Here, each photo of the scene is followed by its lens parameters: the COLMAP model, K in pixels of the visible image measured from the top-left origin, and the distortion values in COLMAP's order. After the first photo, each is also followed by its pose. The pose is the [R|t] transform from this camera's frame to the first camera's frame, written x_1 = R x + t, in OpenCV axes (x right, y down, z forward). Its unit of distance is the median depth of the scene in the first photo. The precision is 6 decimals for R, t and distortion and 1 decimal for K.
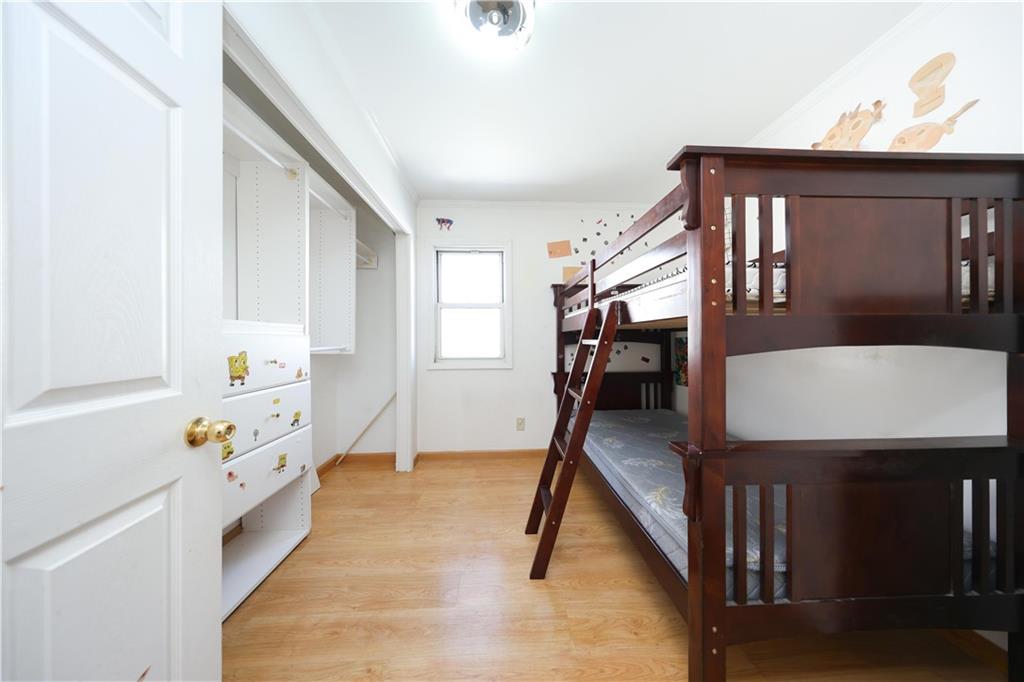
lens RADIAL K [[289.8, 0, 512.0], [0, 289.8, 341.0], [0, 0, 1]] dist [-0.000127, 0.000017]
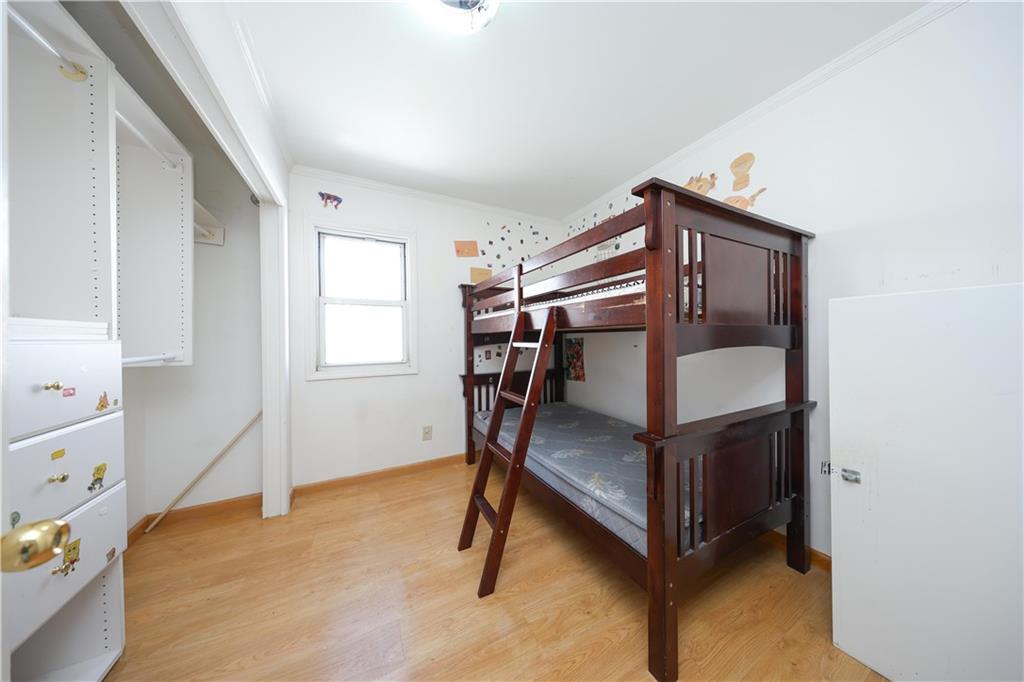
lens RADIAL K [[289.8, 0, 512.0], [0, 289.8, 341.0], [0, 0, 1]] dist [-0.000127, 0.000017]
pose [[0.912730, -0.007786, 0.408489, -0.165535], [0.007511, 0.999969, 0.002277, -0.010988], [-0.408495, 0.000990, 0.912760, 0.073289]]
